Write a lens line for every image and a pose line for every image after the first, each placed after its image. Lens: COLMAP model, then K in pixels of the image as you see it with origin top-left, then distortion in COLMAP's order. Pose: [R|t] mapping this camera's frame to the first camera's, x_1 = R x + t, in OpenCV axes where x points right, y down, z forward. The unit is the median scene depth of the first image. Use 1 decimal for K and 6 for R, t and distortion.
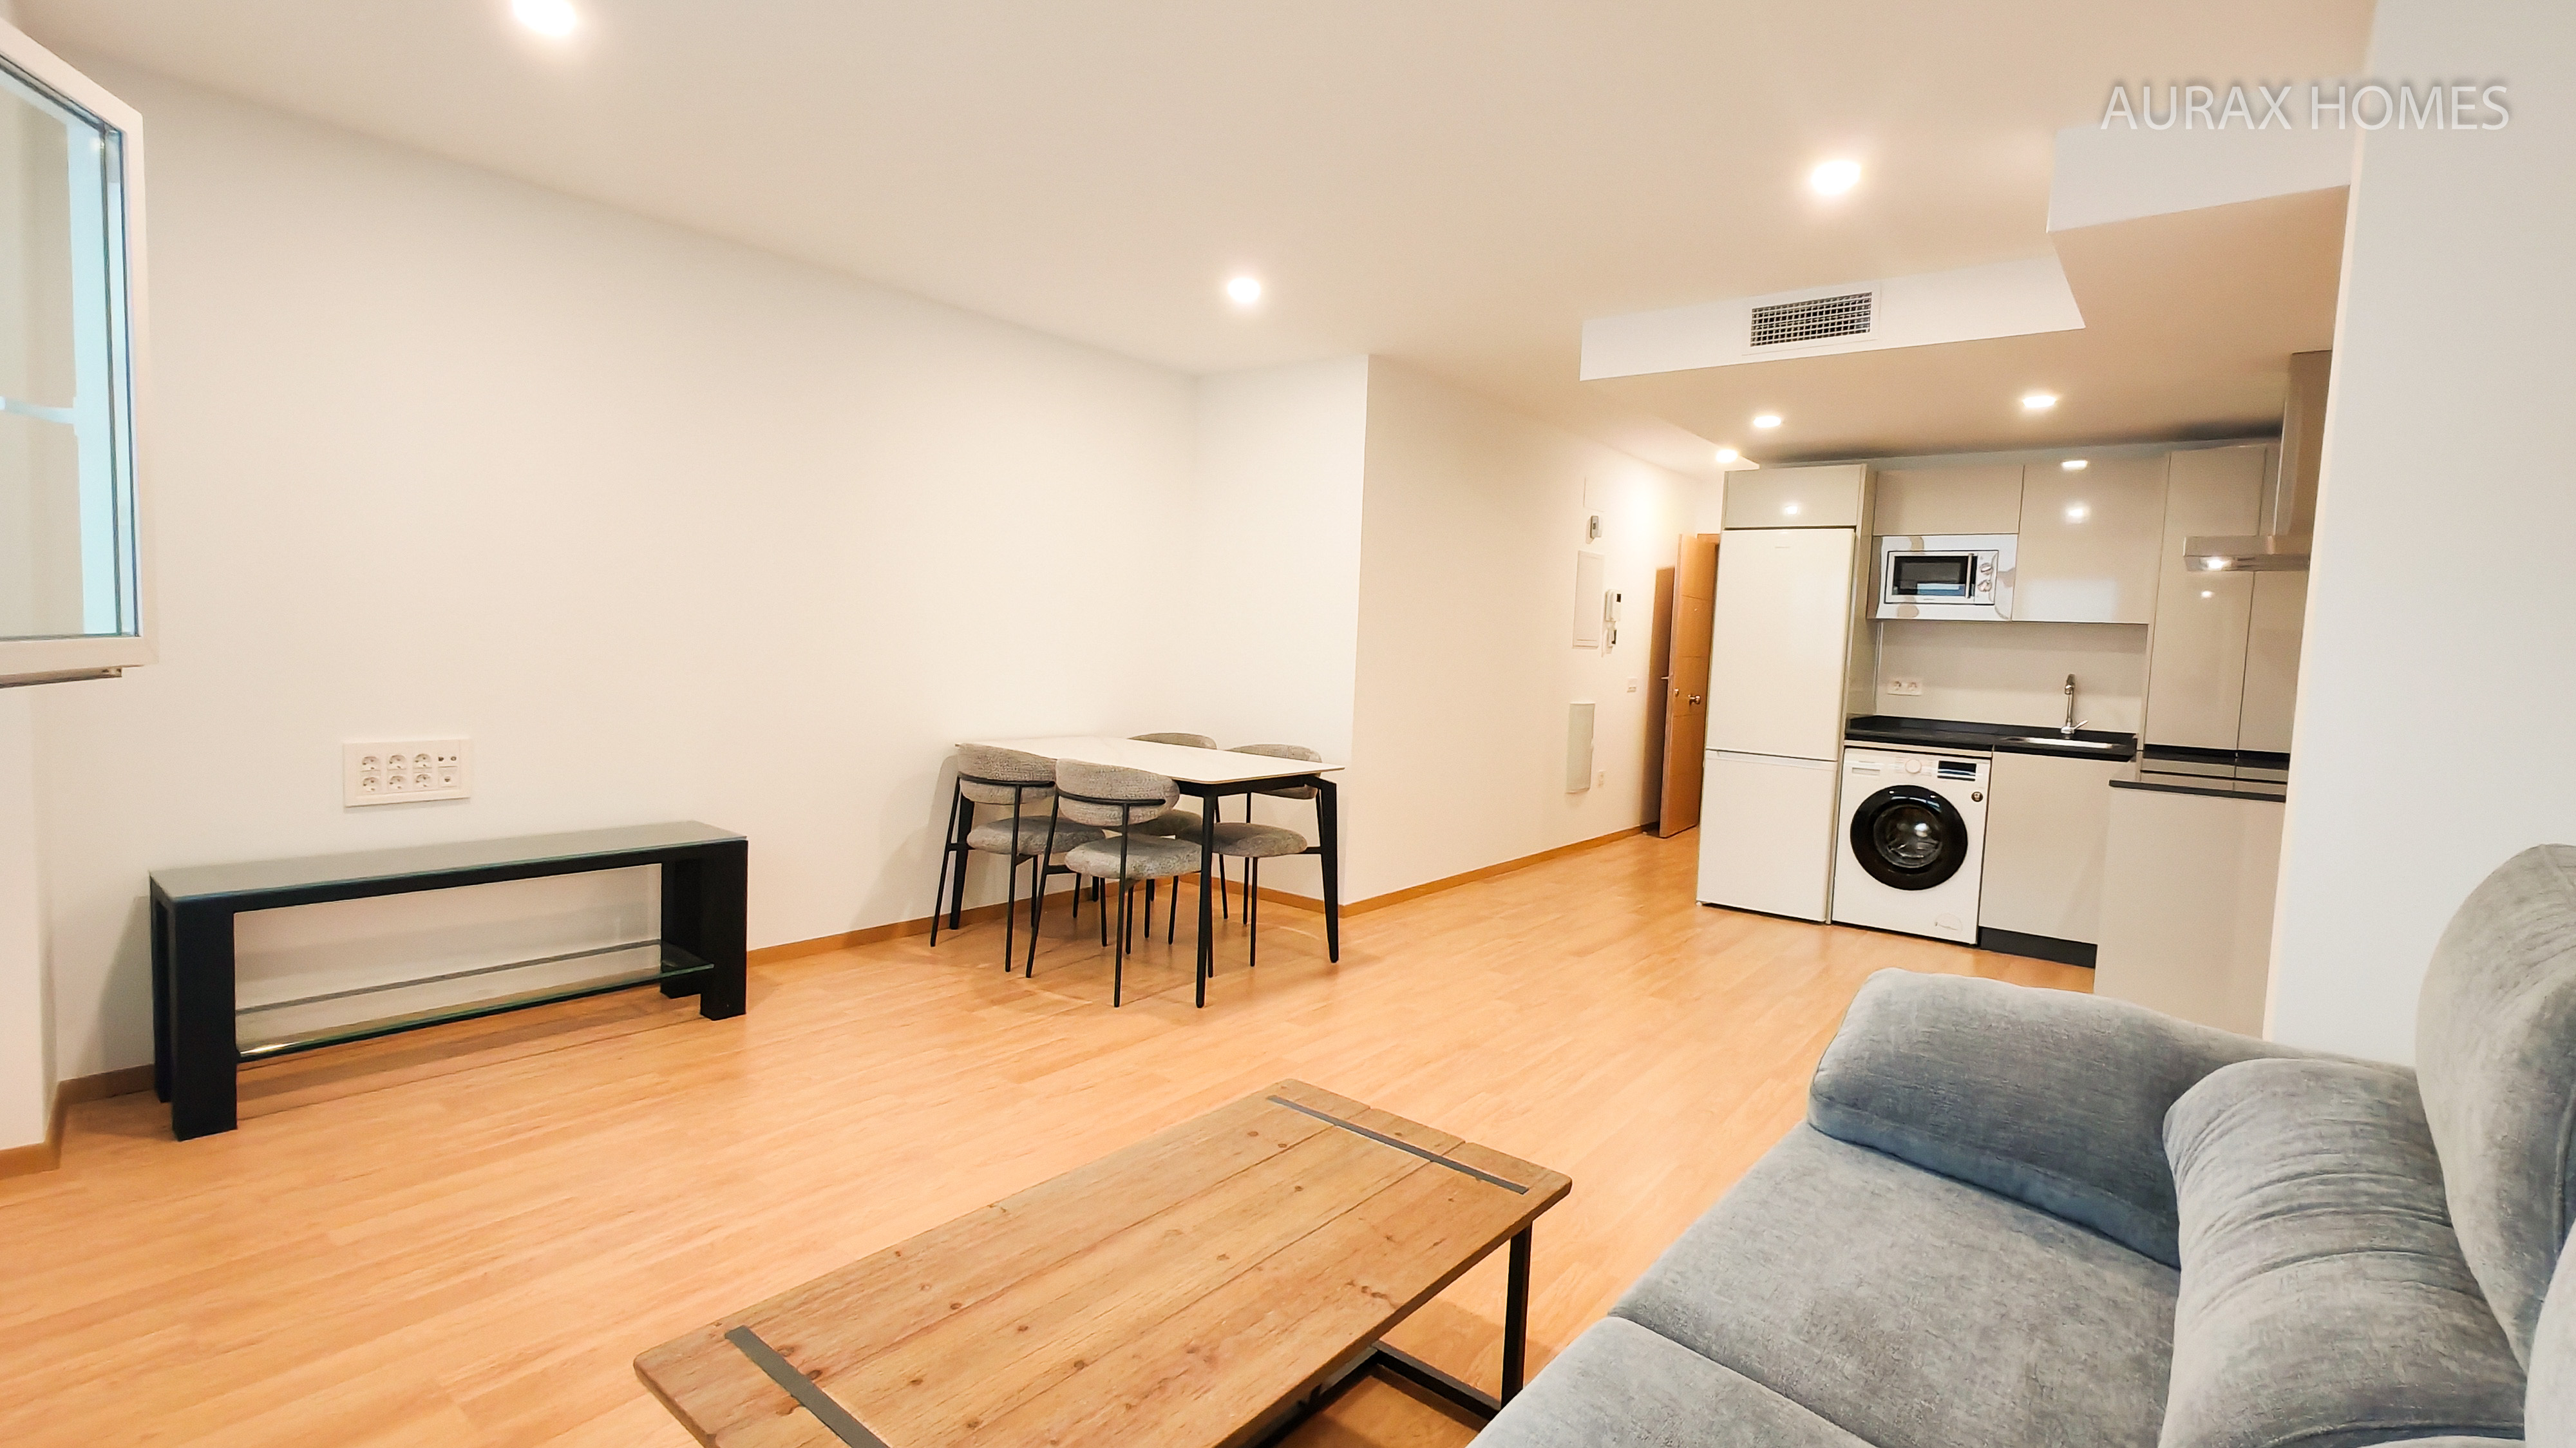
lens RADIAL K [[1177.9, 0, 1290.9], [0, 1177.9, 712.8], [0, 0, 1]] dist [-0.000403, 0.000755]
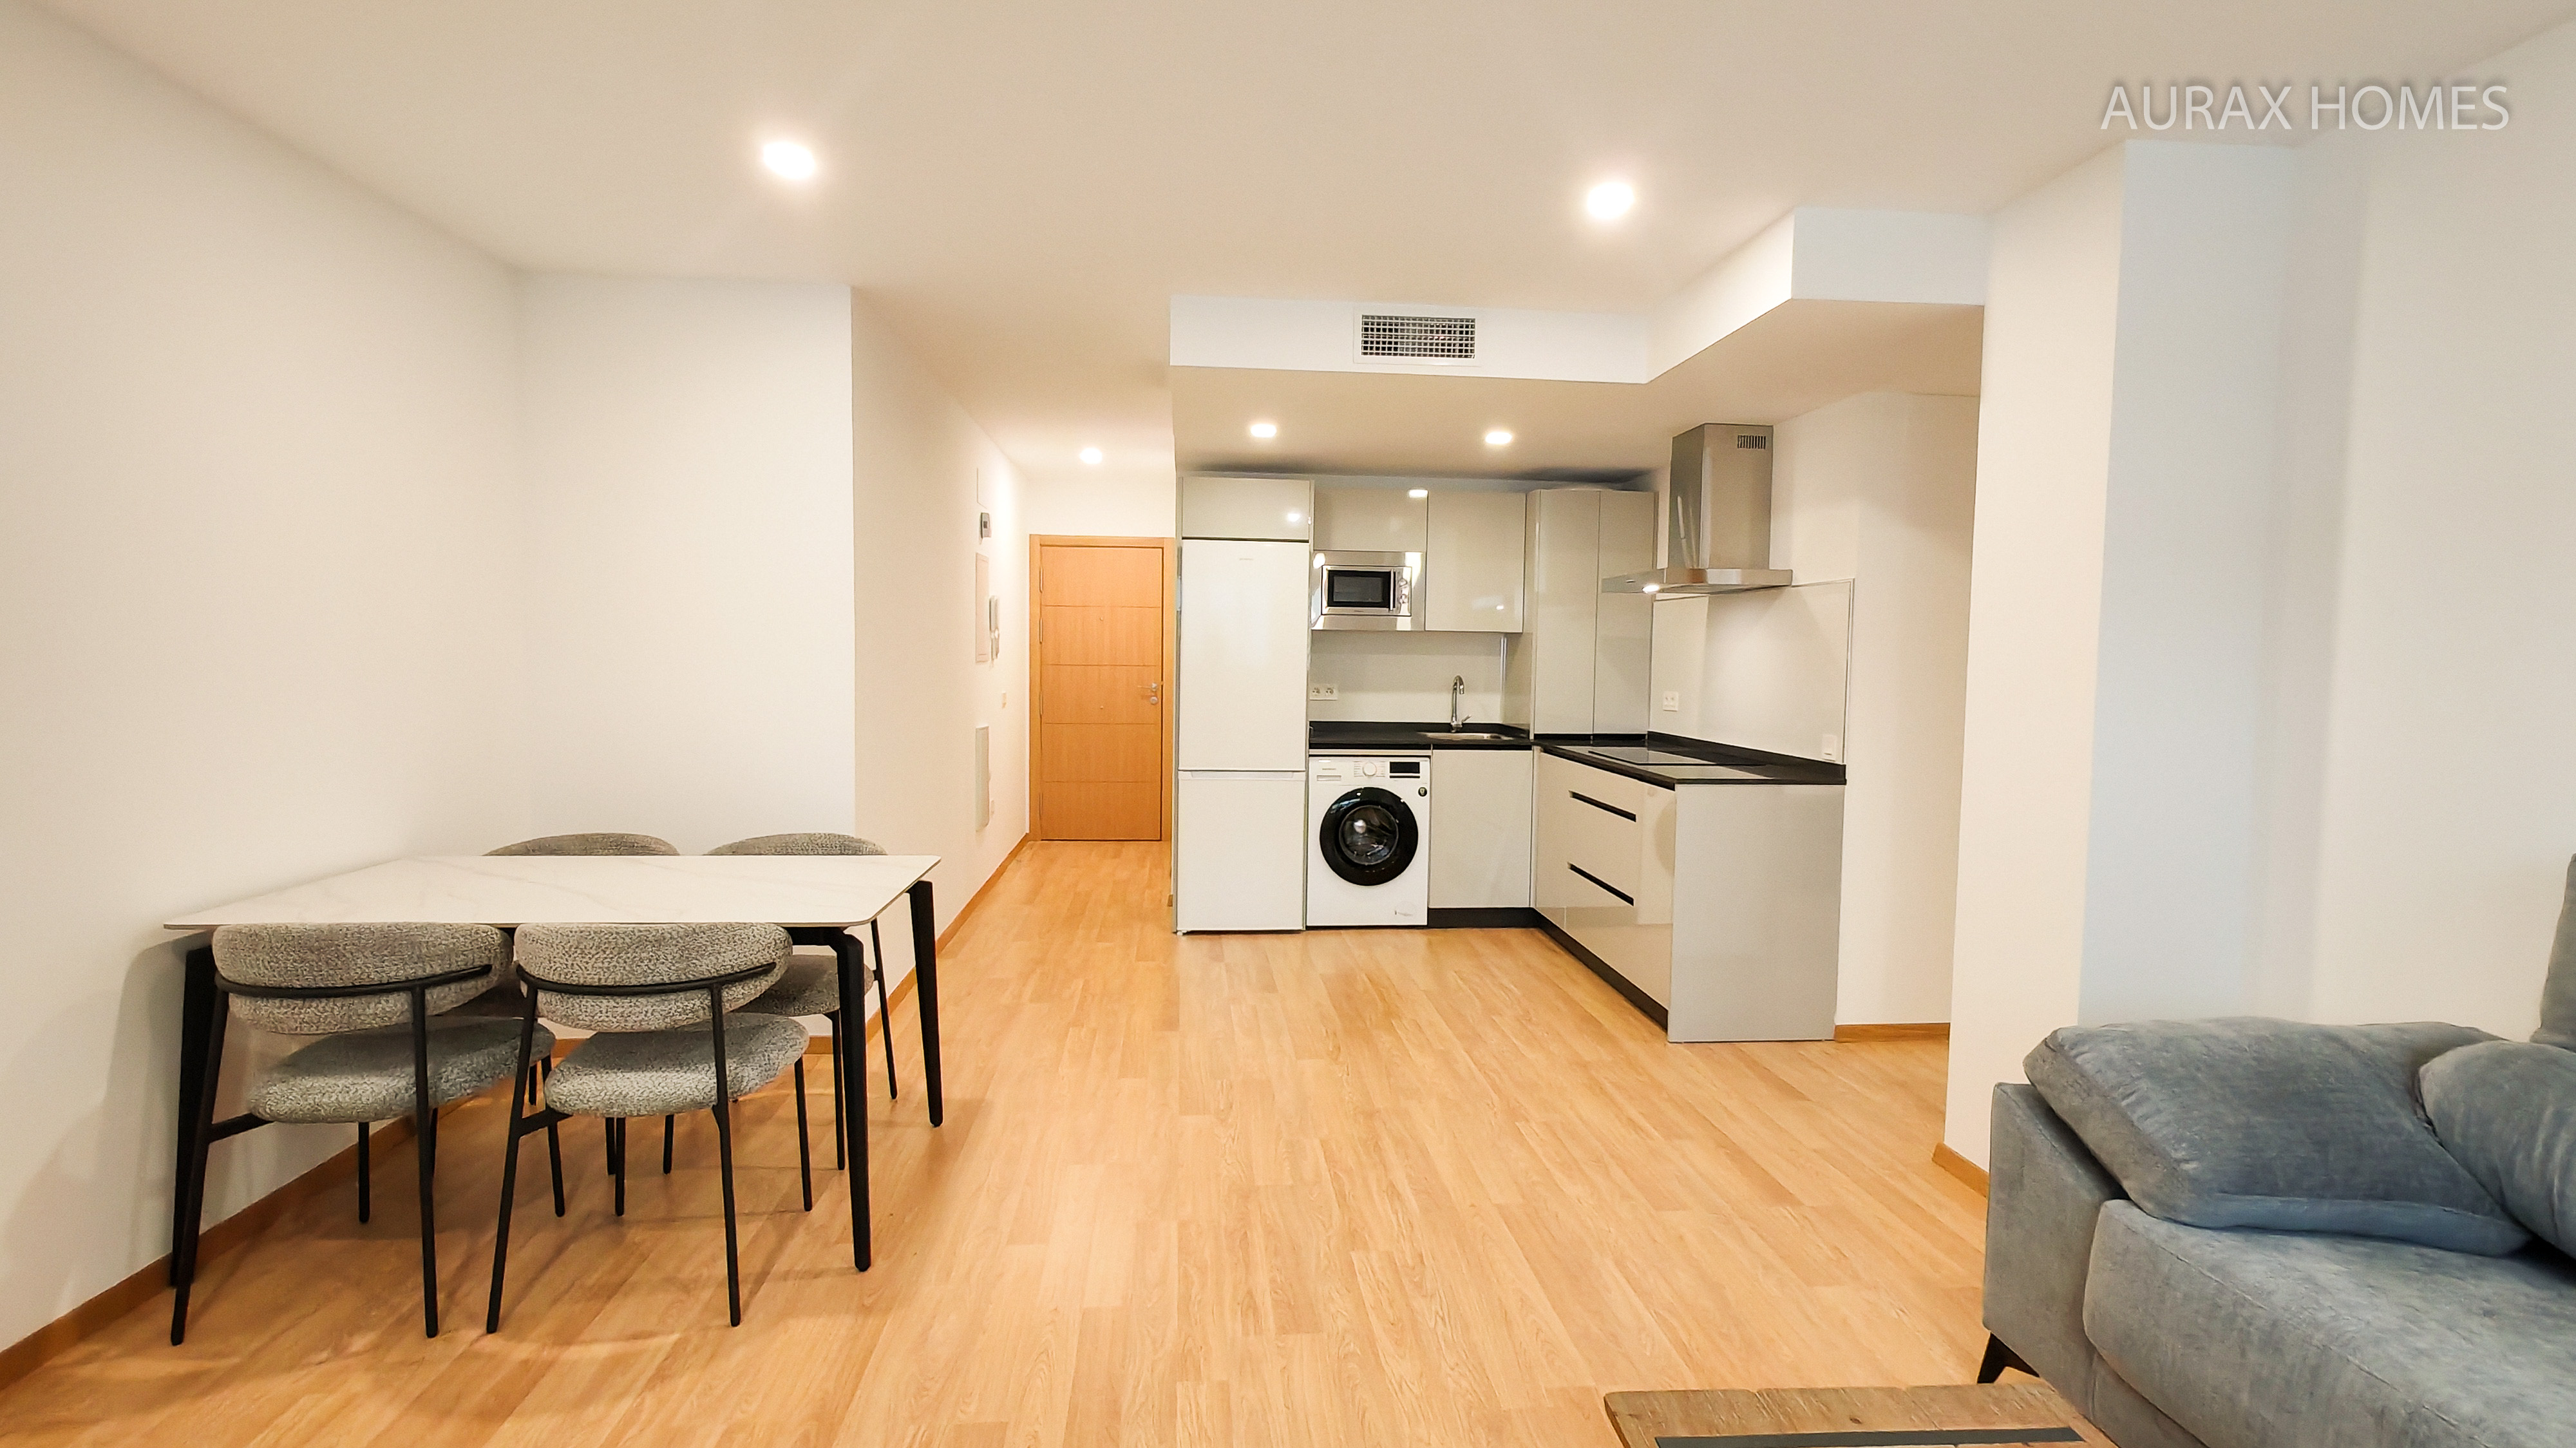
lens RADIAL K [[1176.4, 0, 1285.2], [0, 1176.4, 712.5], [0, 0, 1]] dist [0.001301, 0.000621]
pose [[0.728996, -0.067236, 0.681208, -0.247651], [0.059068, 0.997631, 0.035255, -0.047883], [-0.681965, 0.014537, 0.731240, 0.278424]]
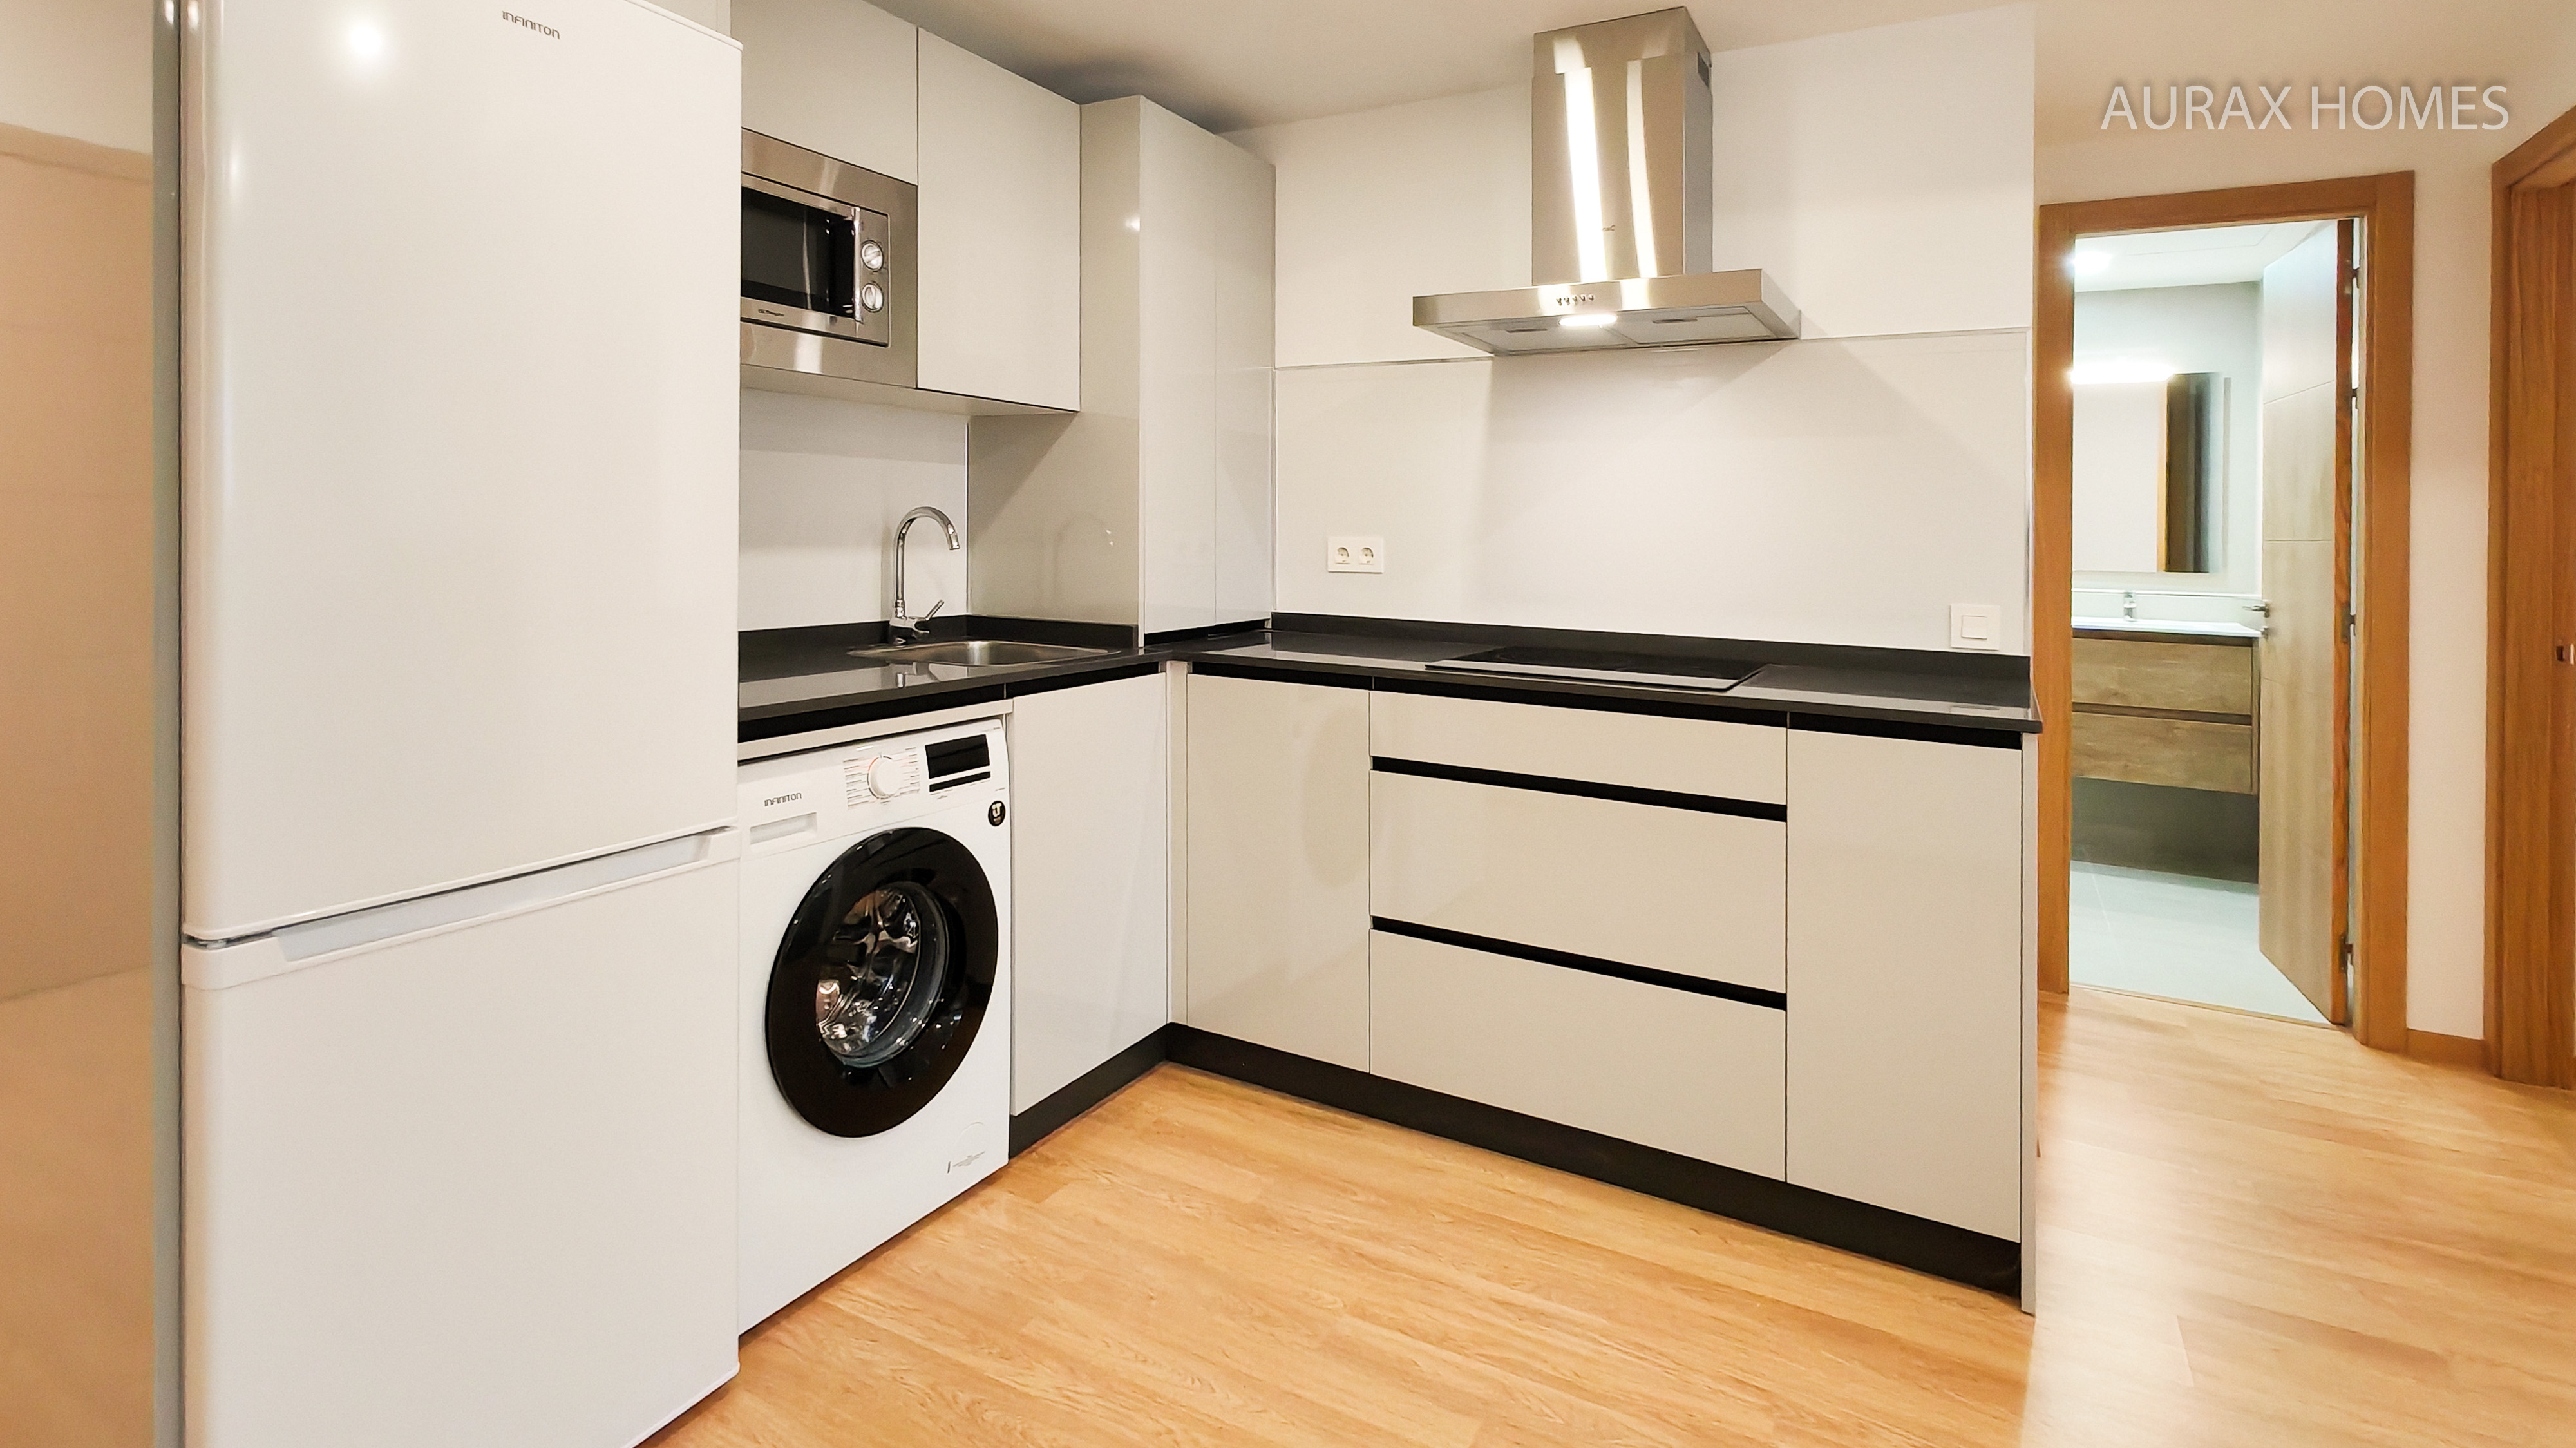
lens RADIAL K [[1258.8, 0, 1258.0], [0, 1258.8, 543.7], [0, 0, 1]] dist [-0.000553, 0.000358]
pose [[-0.146167, -0.058293, 0.987541, 0.140086], [0.040252, 0.997085, 0.064814, -0.045916], [-0.988441, 0.049224, -0.143394, 0.947954]]
